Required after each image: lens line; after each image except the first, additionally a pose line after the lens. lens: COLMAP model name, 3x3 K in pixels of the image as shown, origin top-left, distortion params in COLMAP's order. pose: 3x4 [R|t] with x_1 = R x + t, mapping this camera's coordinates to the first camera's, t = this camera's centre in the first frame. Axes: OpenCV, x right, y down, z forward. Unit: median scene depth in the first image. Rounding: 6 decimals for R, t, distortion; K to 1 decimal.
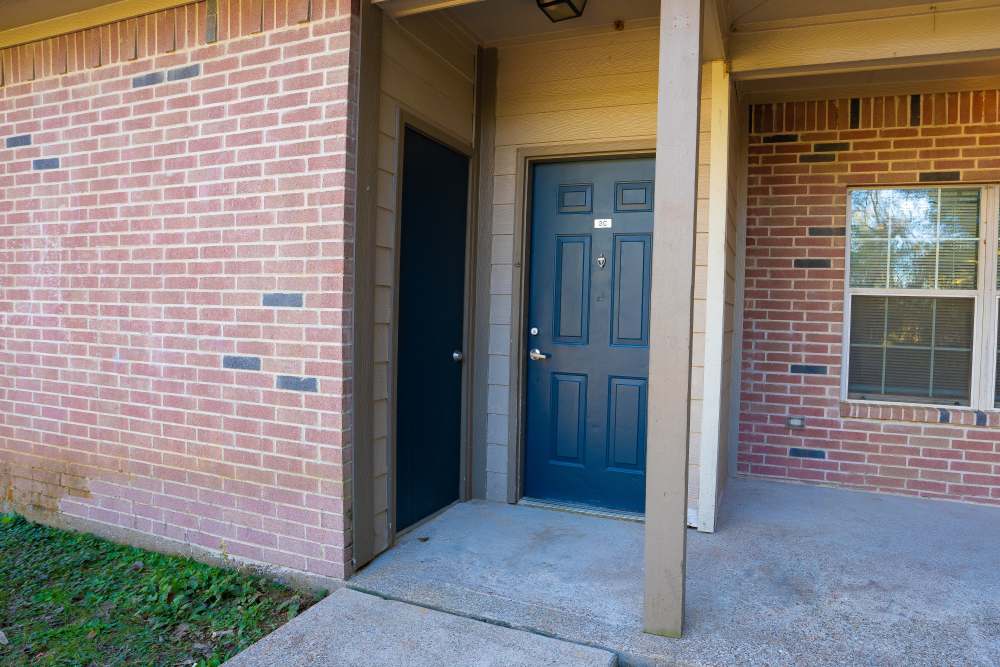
lens RADIAL K [[607.2, 0, 500.2], [0, 607.2, 338.2], [0, 0, 1]] dist [-0.057230, 0.007346]
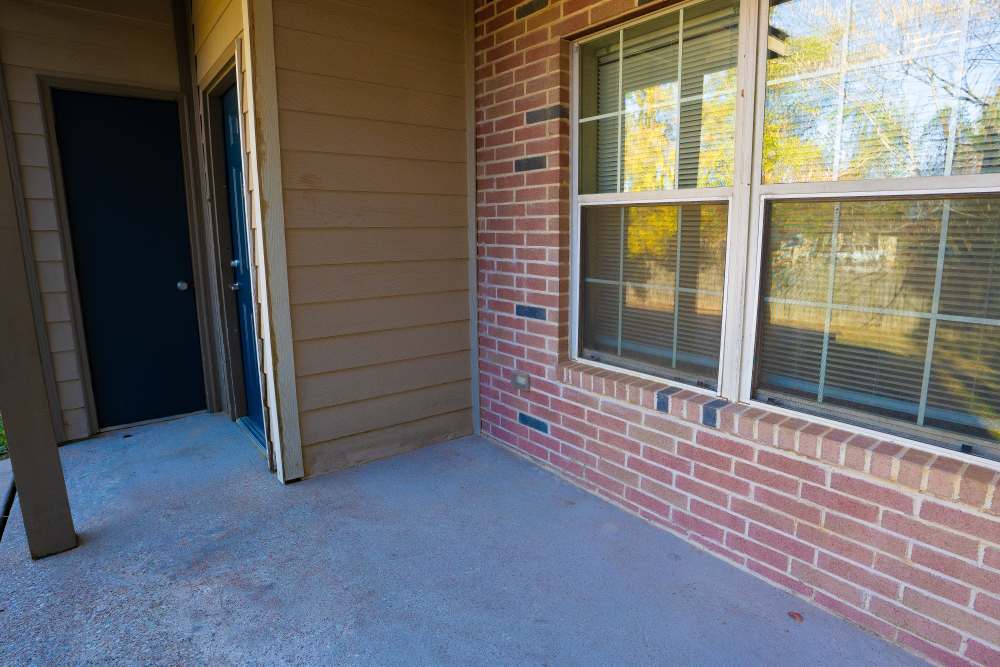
lens RADIAL K [[563.6, 0, 499.5], [0, 563.6, 332.2], [0, 0, 1]] dist [-0.053555, 0.005093]
pose [[0.841566, 0.072236, -0.535302, 0.864075], [-0.001617, 0.991350, 0.131235, -0.014364], [0.540152, -0.109577, 0.834403, 0.400607]]
